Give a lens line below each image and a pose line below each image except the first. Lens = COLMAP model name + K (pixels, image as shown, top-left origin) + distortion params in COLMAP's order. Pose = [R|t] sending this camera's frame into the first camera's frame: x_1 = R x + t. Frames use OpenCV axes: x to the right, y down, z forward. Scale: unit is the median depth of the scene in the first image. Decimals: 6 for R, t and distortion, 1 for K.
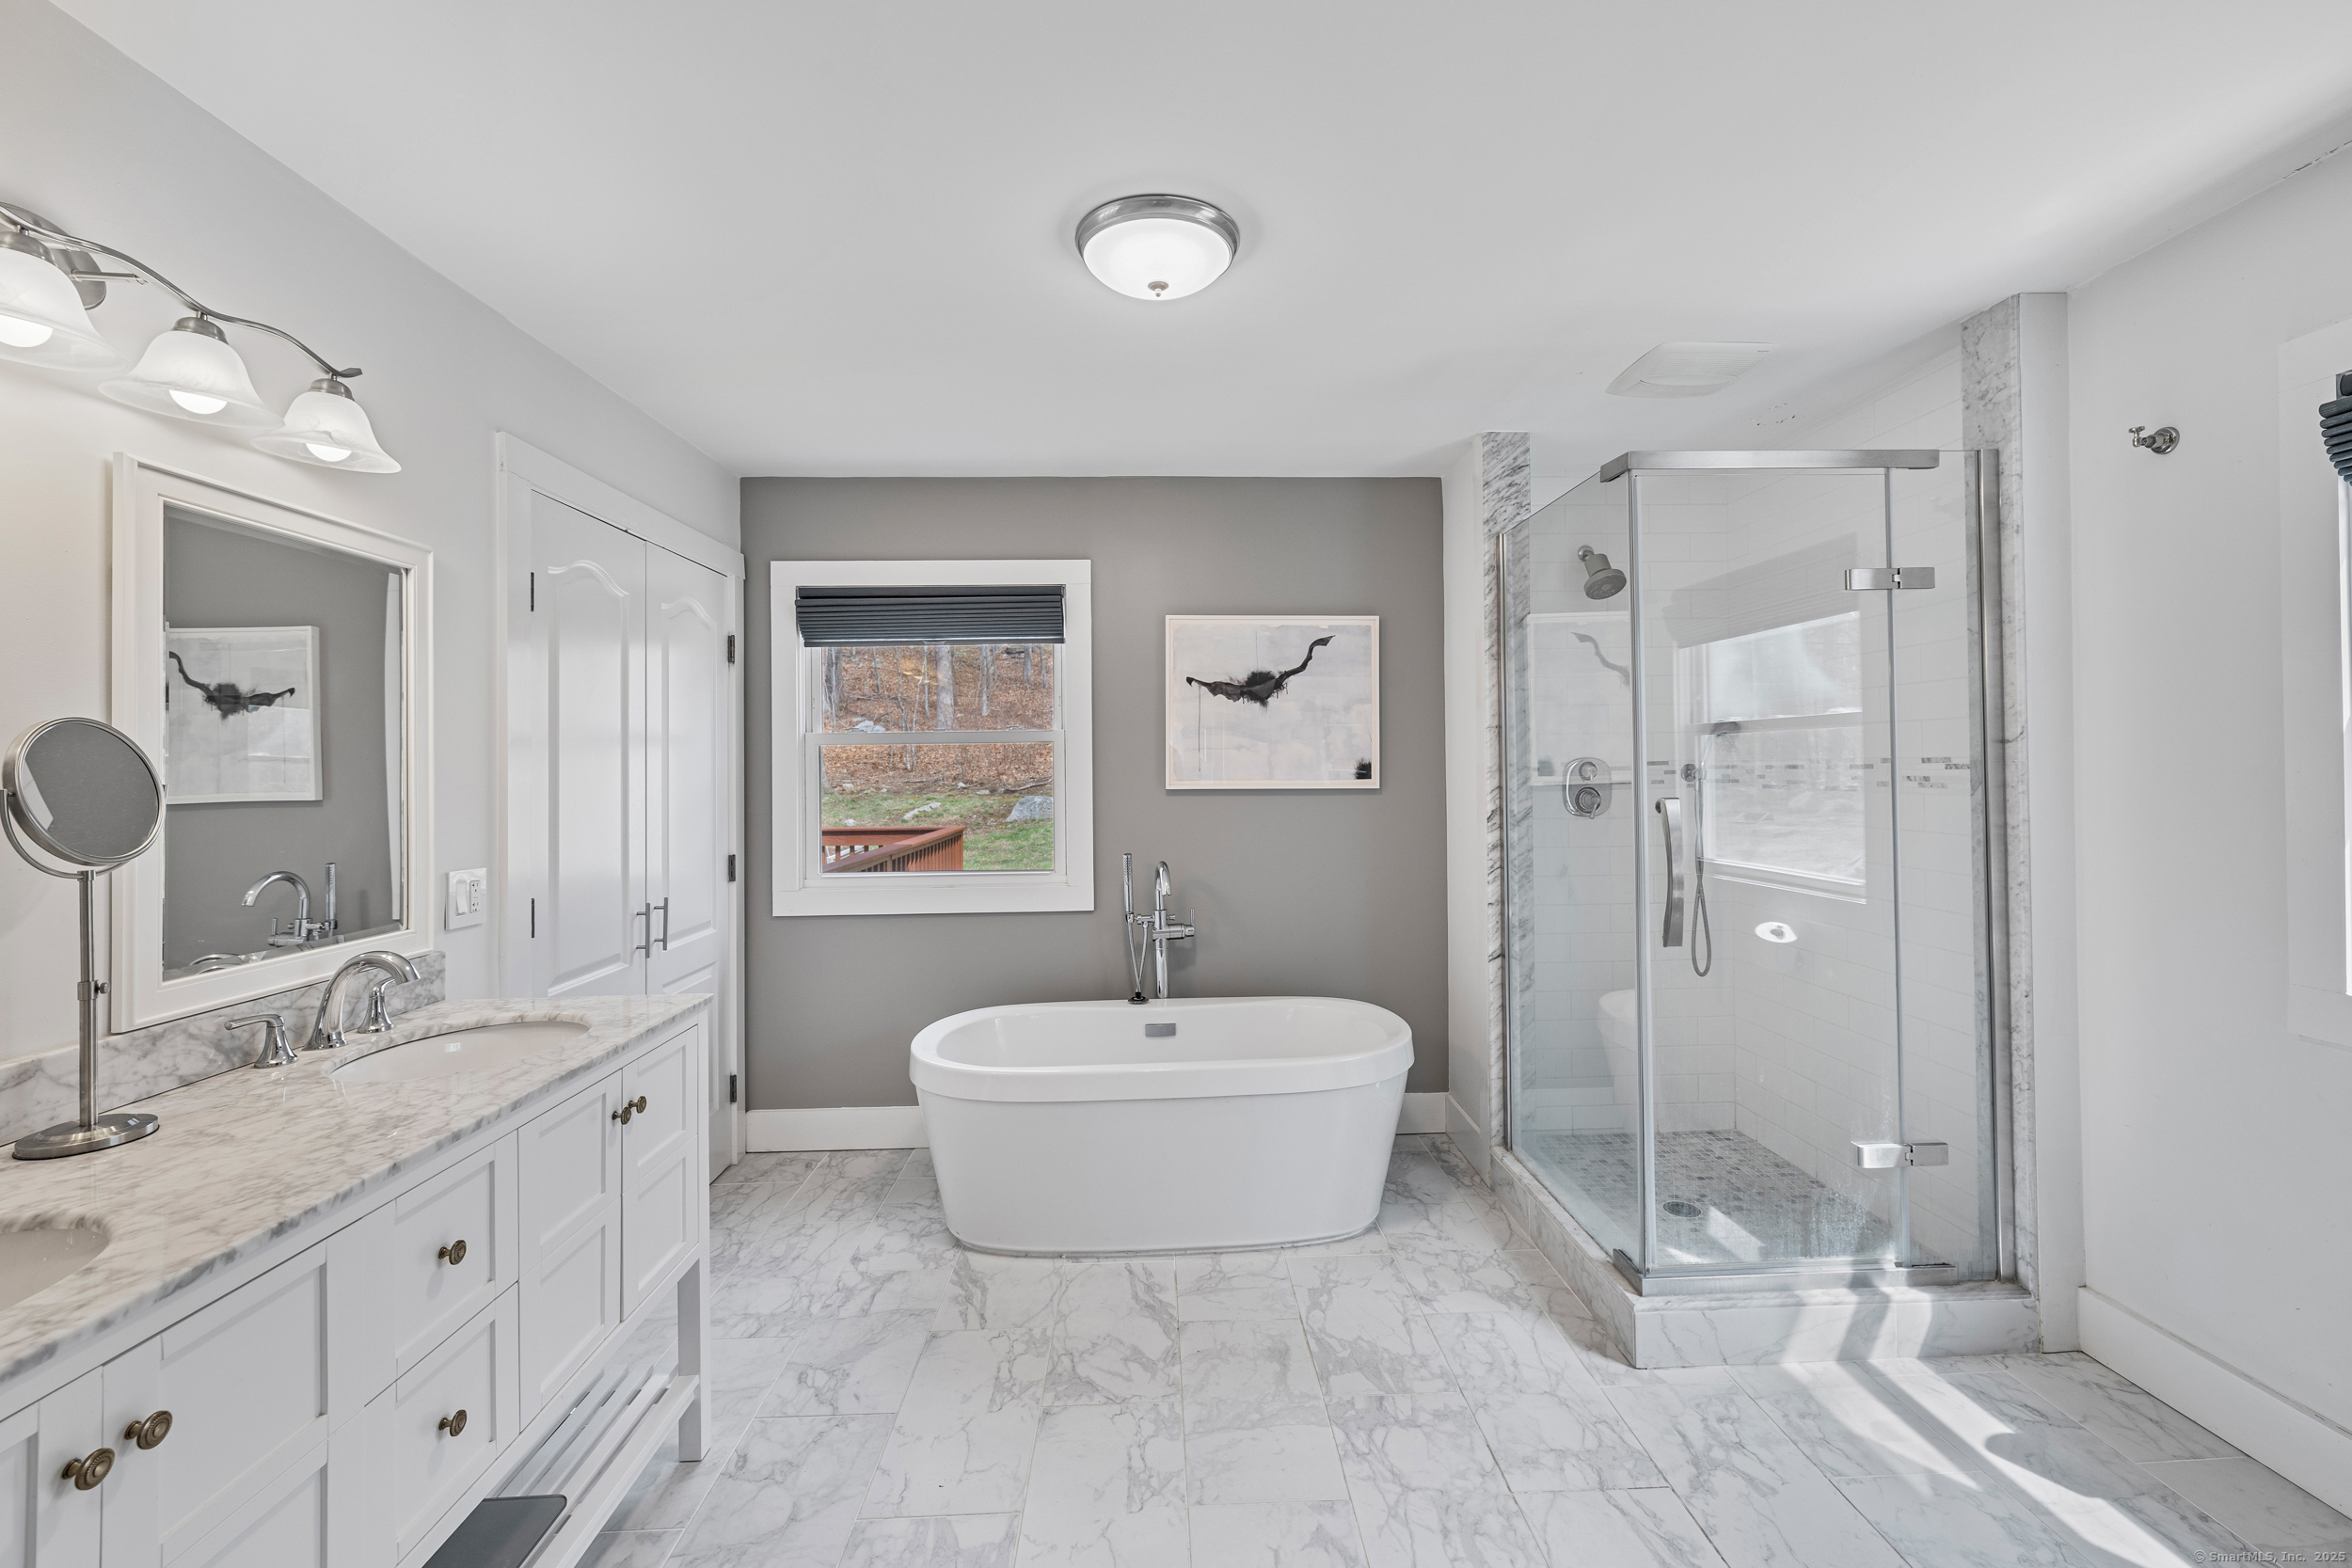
lens RADIAL K [[991.2, 0, 1181.0], [0, 991.2, 773.8], [0, 0, 1]] dist [-0.001247, 0.000852]
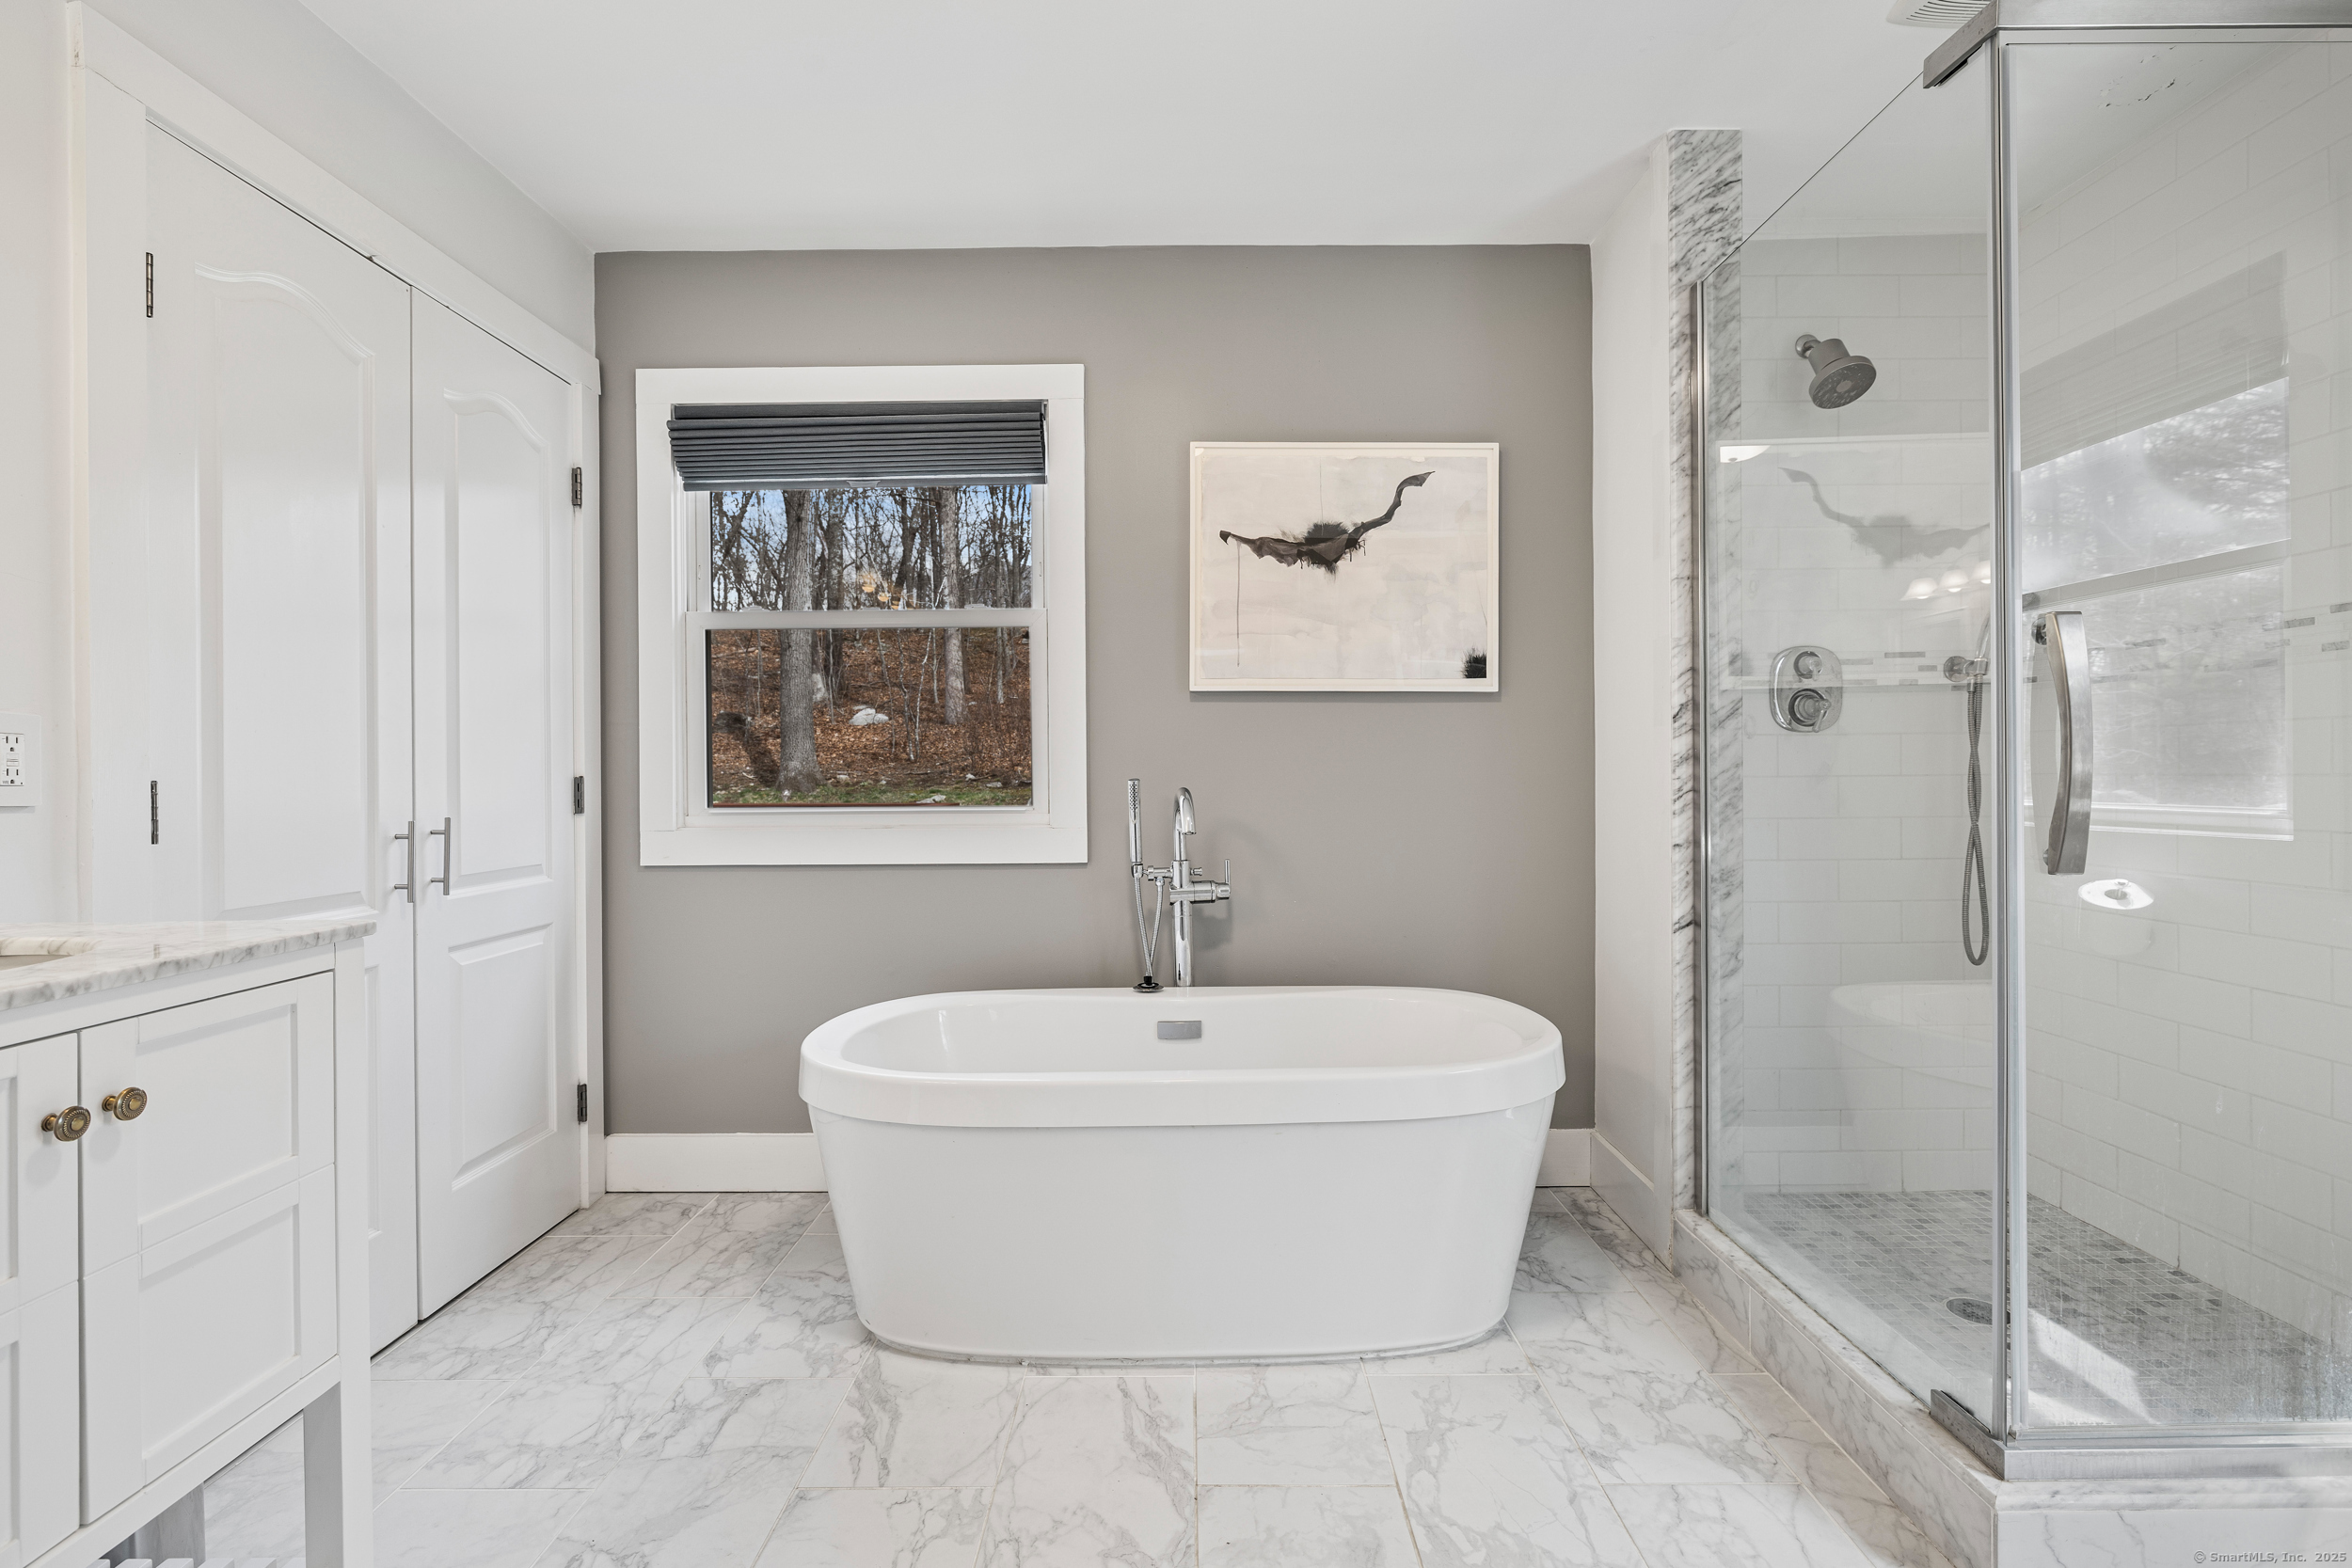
lens RADIAL K [[1113.3, 0, 1161.4], [0, 1113.3, 797.3], [0, 0, 1]] dist [-0.008108, 0.001407]
pose [[0.998518, 0.002945, -0.054340, 0.008801], [-0.001844, 0.999792, 0.020300, 0.085336], [0.054389, -0.020169, 0.998316, 0.242763]]
